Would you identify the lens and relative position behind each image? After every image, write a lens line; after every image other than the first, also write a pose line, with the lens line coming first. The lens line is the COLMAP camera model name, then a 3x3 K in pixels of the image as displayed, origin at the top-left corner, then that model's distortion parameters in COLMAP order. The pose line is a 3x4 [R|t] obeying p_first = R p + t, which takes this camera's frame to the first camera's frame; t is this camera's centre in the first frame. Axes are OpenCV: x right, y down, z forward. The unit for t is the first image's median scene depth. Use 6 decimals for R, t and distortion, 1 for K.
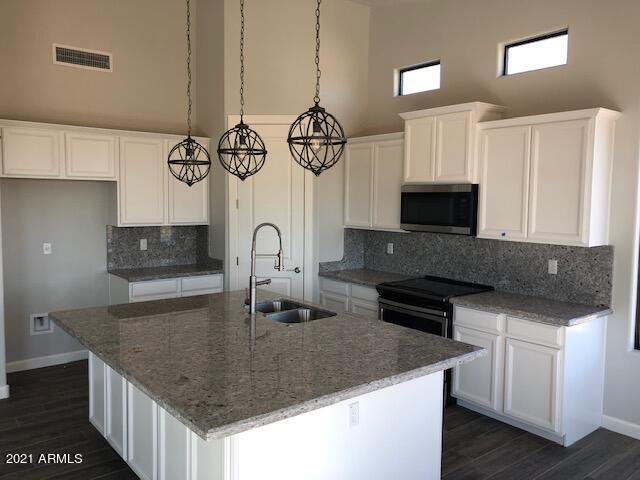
lens RADIAL K [[526.1, 0, 322.3], [0, 526.1, 232.9], [0, 0, 1]] dist [0.012129, -0.021822]
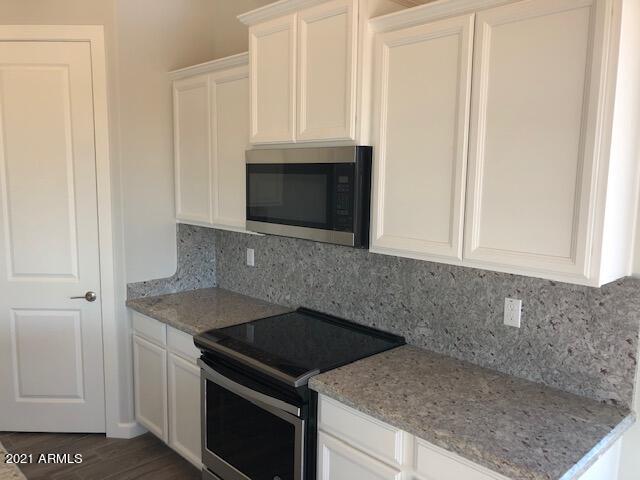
lens RADIAL K [[526.1, 0, 315.8], [0, 526.1, 244.8], [0, 0, 1]] dist [0.012129, -0.021822]
pose [[0.996982, -0.011540, 0.076766, 0.201977], [0.006413, 0.997753, 0.066693, -0.032427], [-0.077363, -0.065999, 0.994816, 0.493360]]
